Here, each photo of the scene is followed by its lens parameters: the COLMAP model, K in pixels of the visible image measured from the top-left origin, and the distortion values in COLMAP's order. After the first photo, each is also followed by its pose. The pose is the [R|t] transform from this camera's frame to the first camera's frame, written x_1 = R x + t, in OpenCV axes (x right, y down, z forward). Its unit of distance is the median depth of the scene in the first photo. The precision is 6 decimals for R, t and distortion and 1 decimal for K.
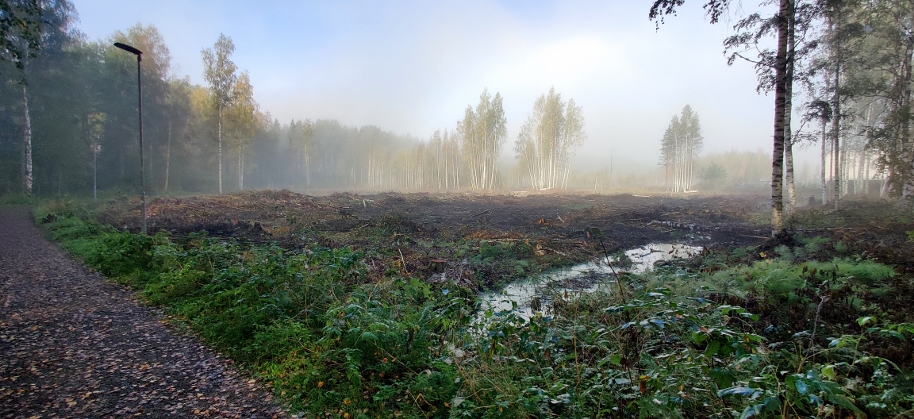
lens RADIAL K [[450.8, 0, 455.2], [0, 450.8, 206.2], [0, 0, 1]] dist [-0.009866, -0.003406]
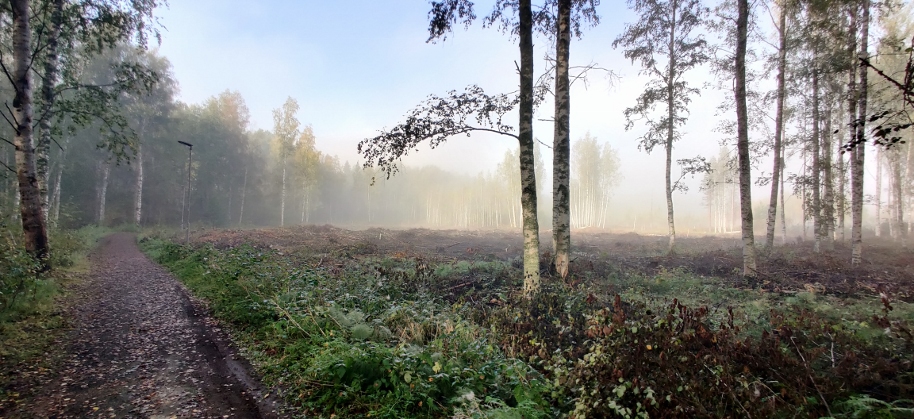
lens RADIAL K [[450.8, 0, 459.7], [0, 450.8, 209.3], [0, 0, 1]] dist [-0.009866, -0.003406]
pose [[0.989049, 0.008292, -0.147355, 0.121560], [-0.019439, 0.997041, -0.074369, 0.004689], [0.146303, 0.076419, 0.986284, -0.116090]]
